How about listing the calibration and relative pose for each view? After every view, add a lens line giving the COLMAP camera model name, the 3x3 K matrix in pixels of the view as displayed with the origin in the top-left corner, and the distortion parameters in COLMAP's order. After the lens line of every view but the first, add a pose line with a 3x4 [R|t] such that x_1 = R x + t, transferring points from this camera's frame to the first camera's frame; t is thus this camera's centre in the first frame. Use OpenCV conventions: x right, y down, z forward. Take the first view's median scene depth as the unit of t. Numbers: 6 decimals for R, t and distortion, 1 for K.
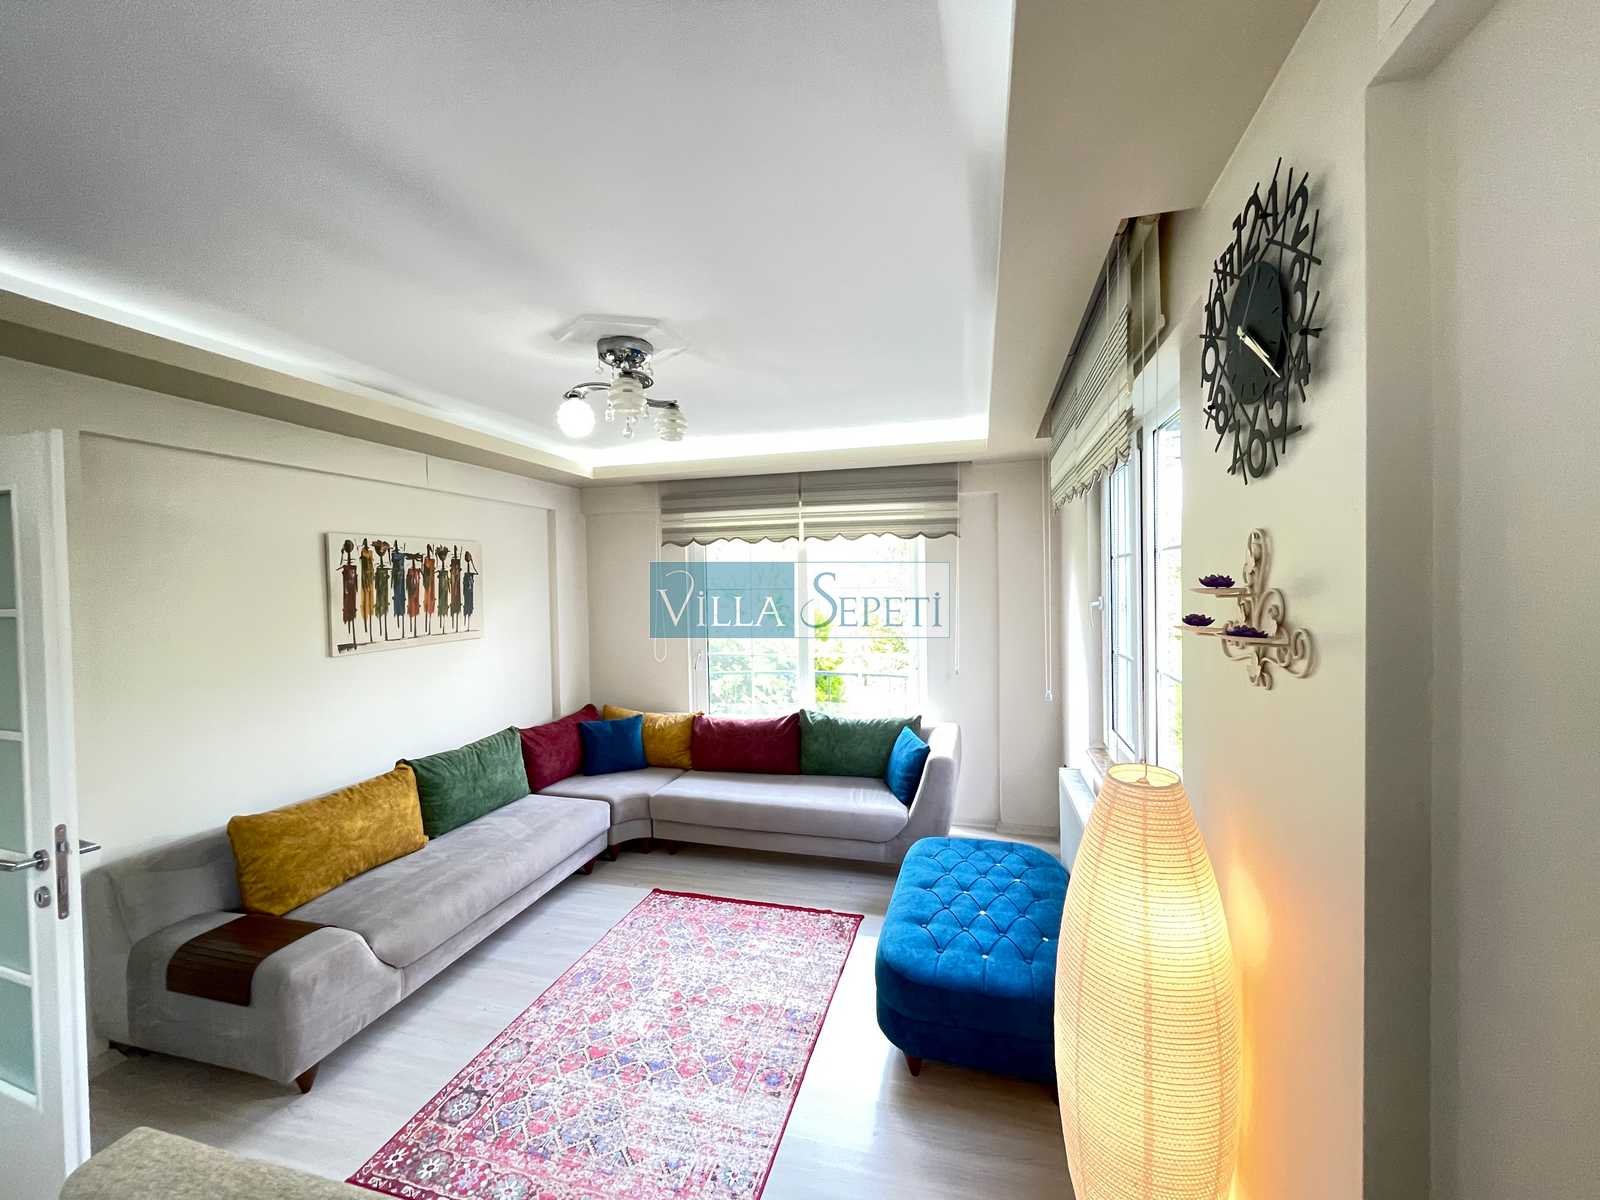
lens RADIAL K [[645.8, 0, 801.4], [0, 645.8, 599.1], [0, 0, 1]] dist [-0.001907, -0.000429]
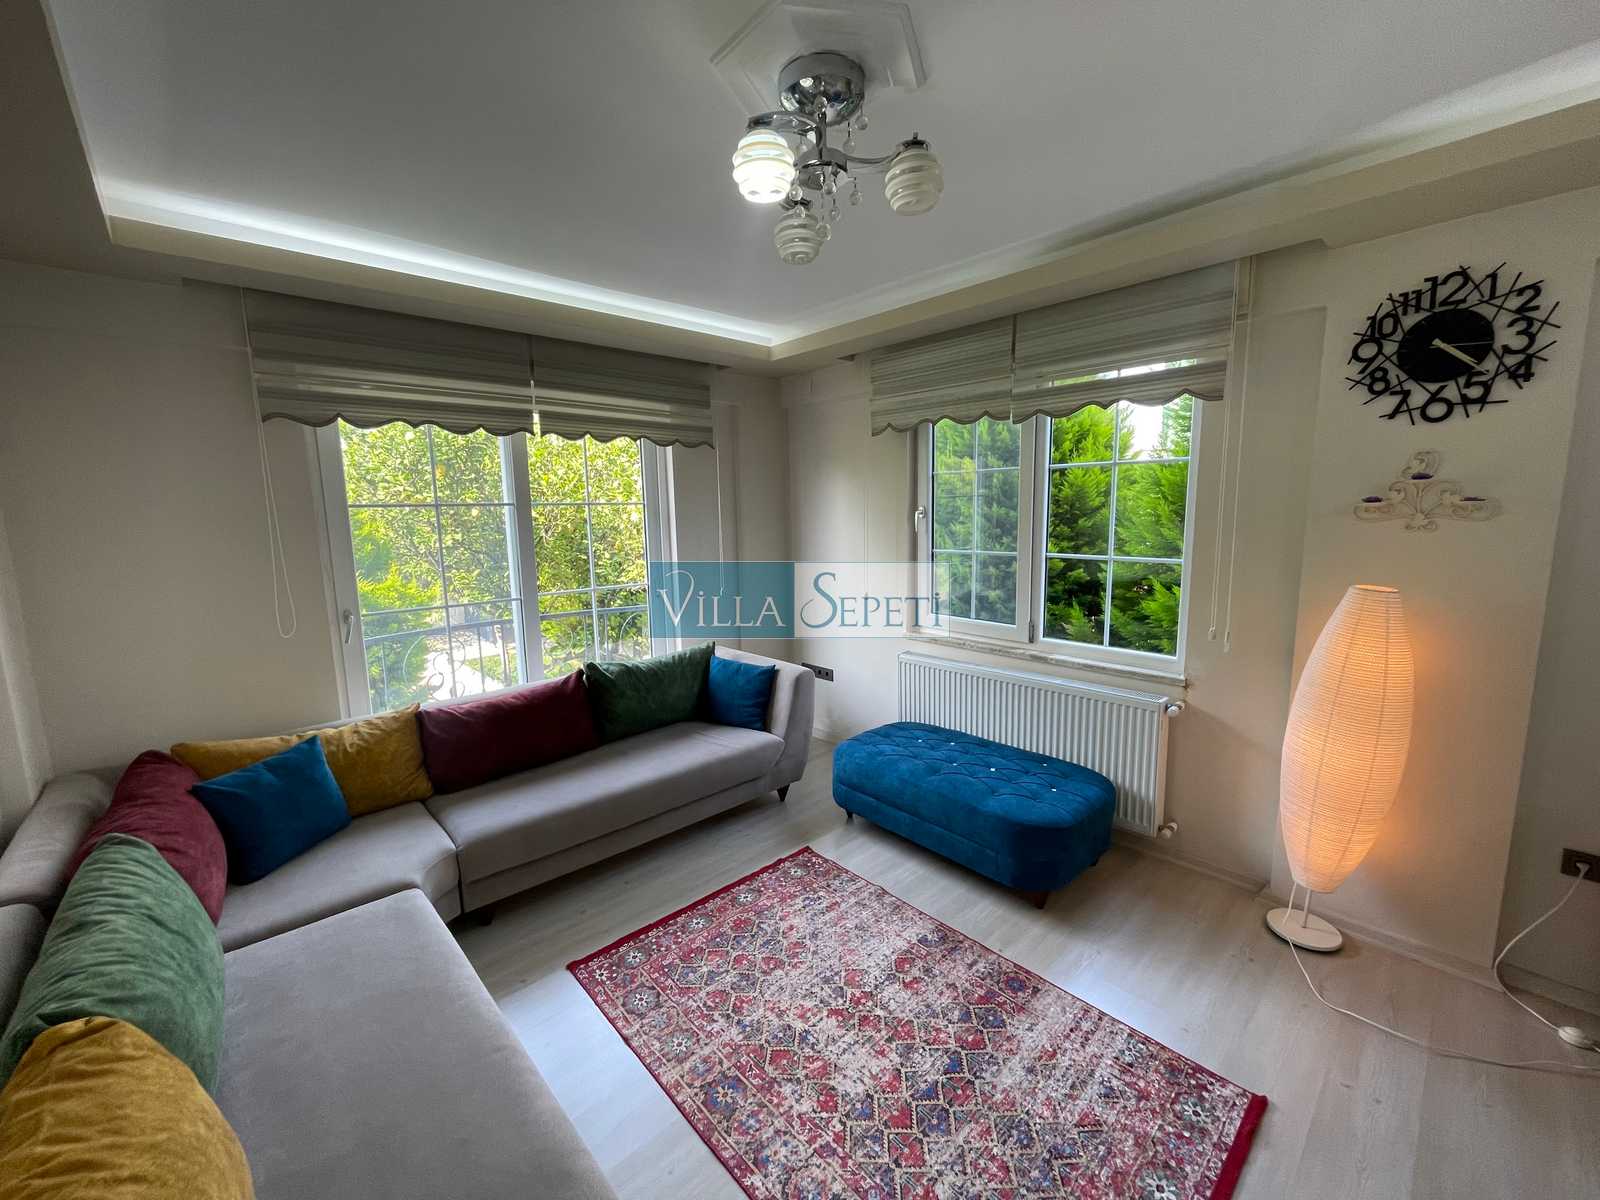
lens RADIAL K [[645.8, 0, 800.3], [0, 645.8, 597.6], [0, 0, 1]] dist [-0.001907, -0.000429]
pose [[0.527875, -0.112292, 0.841866, -0.650035], [0.030107, 0.993072, 0.113583, 0.020796], [-0.848789, -0.034612, 0.527598, 0.512881]]
